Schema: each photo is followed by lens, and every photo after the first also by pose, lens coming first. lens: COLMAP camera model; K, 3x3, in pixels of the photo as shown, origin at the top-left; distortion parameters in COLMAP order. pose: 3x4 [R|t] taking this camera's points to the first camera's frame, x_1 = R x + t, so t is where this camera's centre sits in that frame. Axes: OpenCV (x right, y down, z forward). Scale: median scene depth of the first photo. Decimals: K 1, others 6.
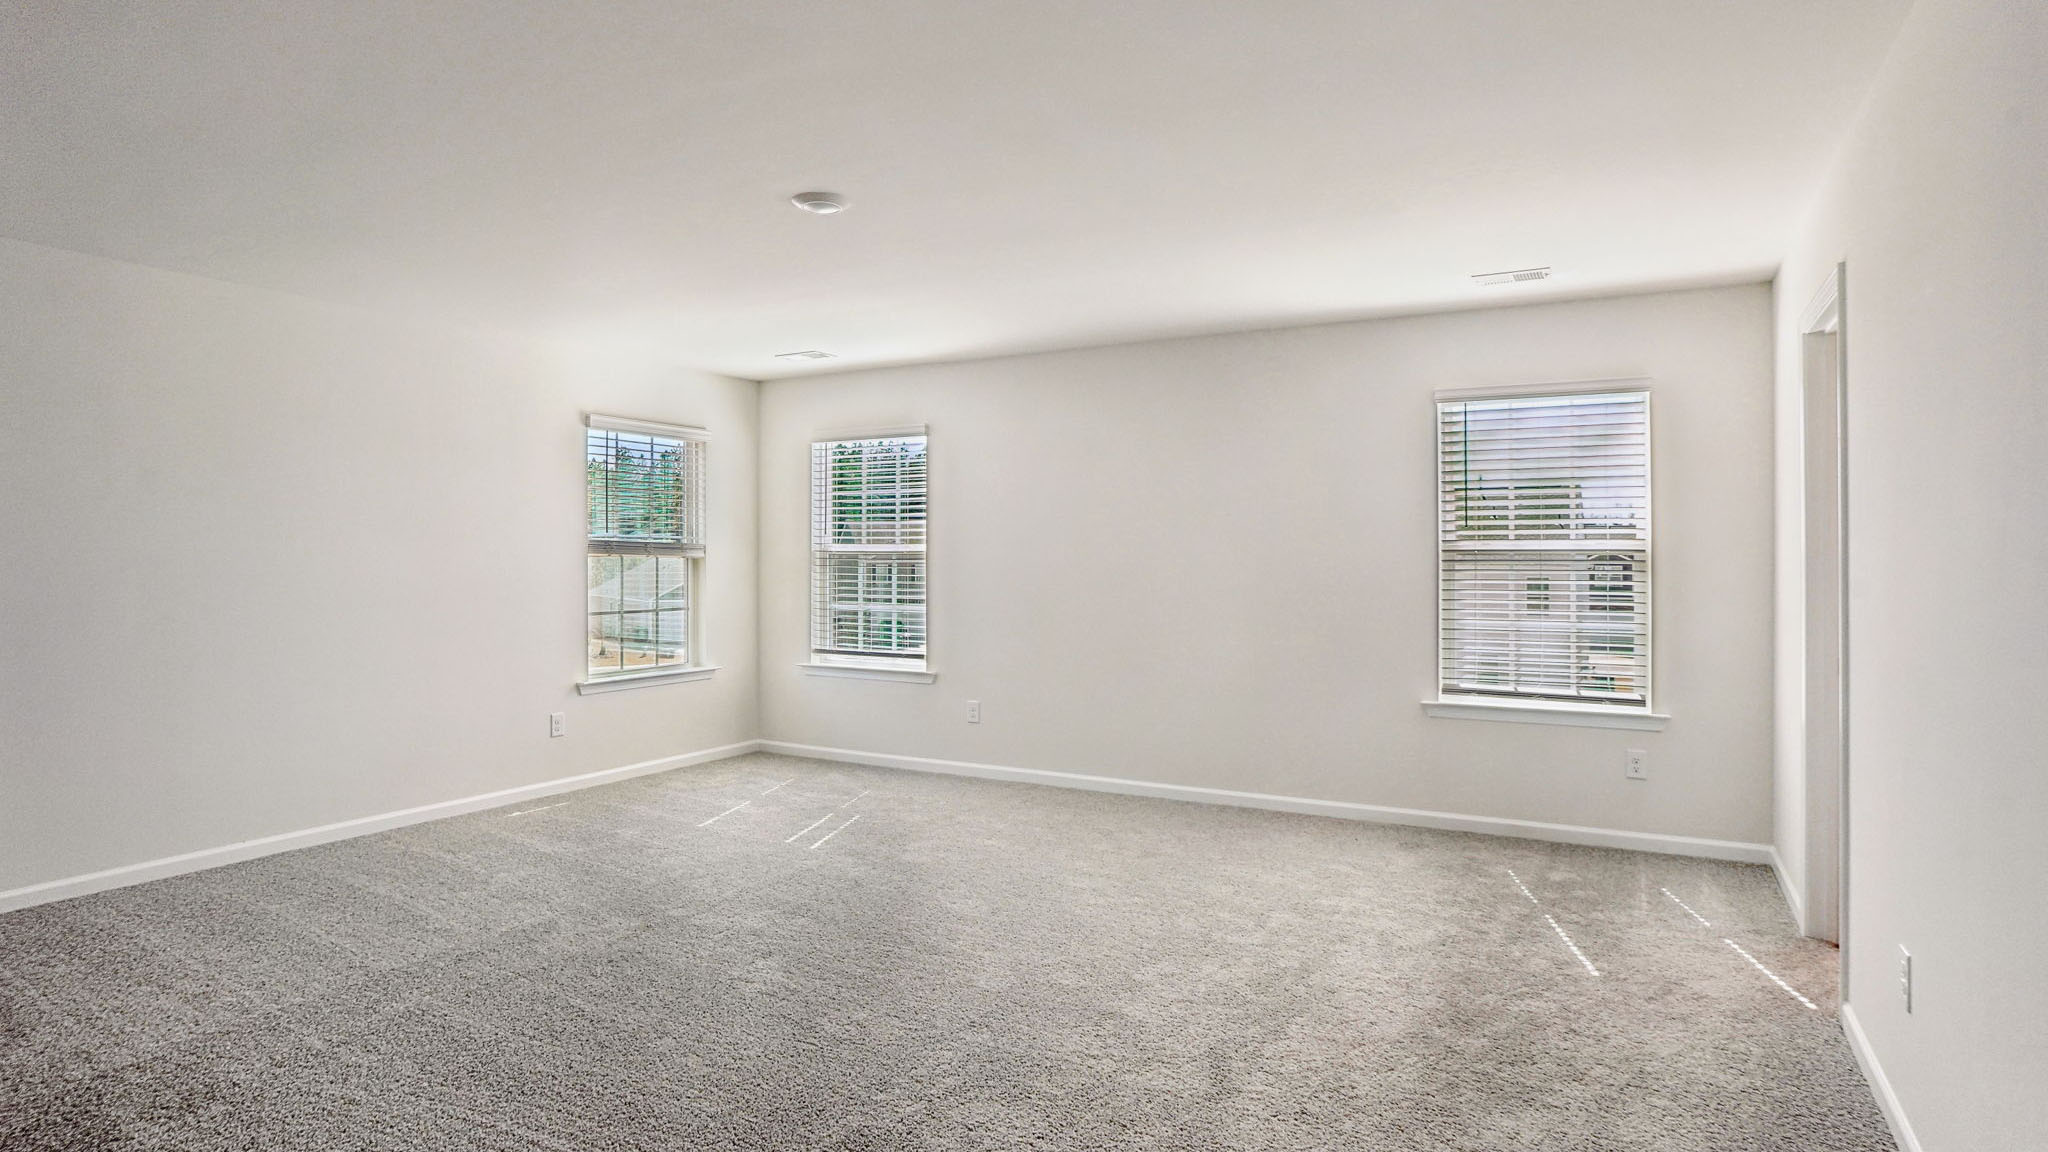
lens RADIAL K [[1168.1, 0, 1013.3], [0, 1168.1, 566.9], [0, 0, 1]] dist [0.000030, 0.000049]
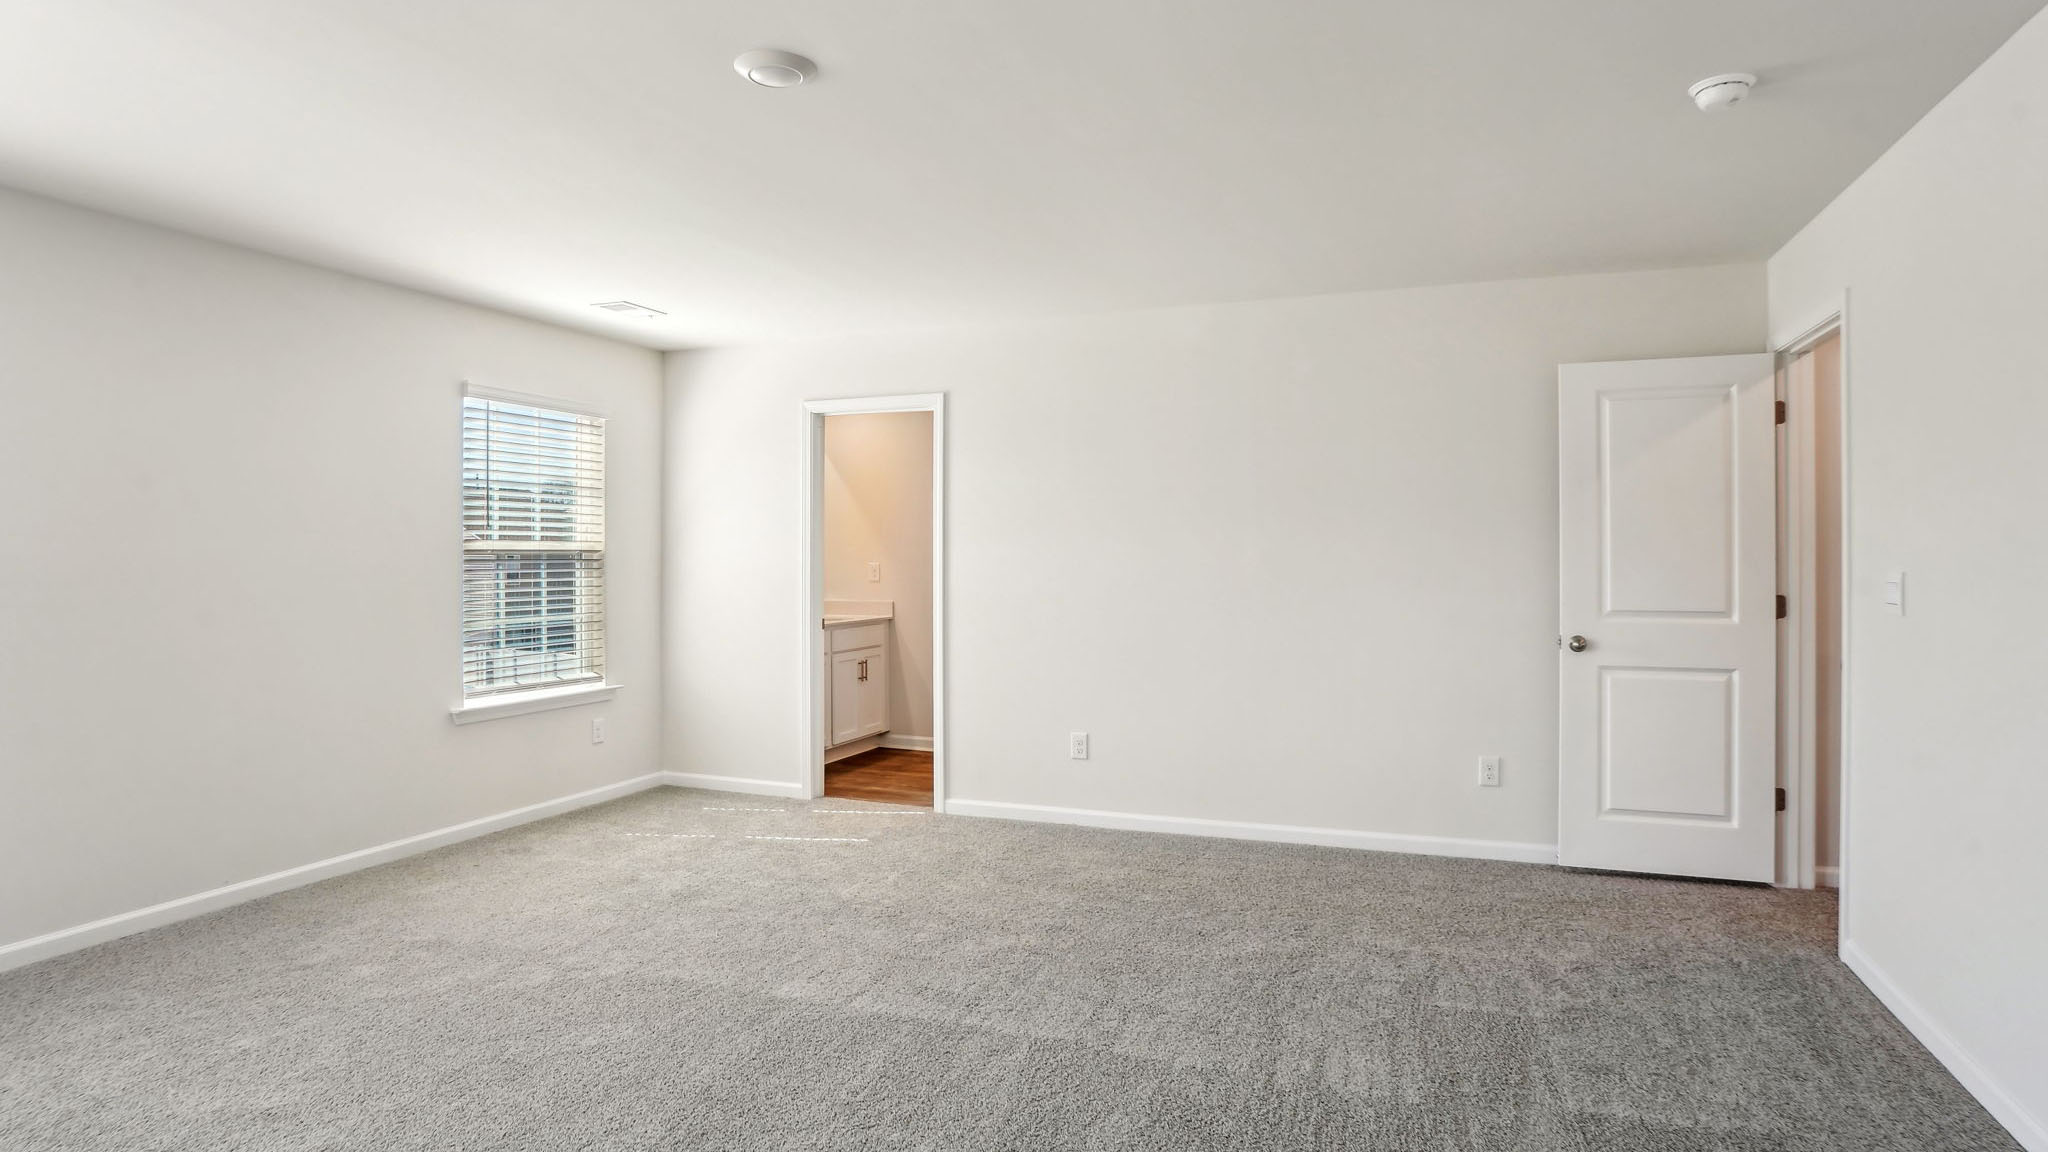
lens RADIAL K [[1168.1, 0, 1013.3], [0, 1168.1, 566.9], [0, 0, 1]] dist [0.000030, 0.000049]
pose [[-0.115690, -0.012332, 0.993209, -0.672959], [0.000737, 0.999922, 0.012501, -0.012339], [-0.993285, 0.002178, -0.115672, 0.698189]]
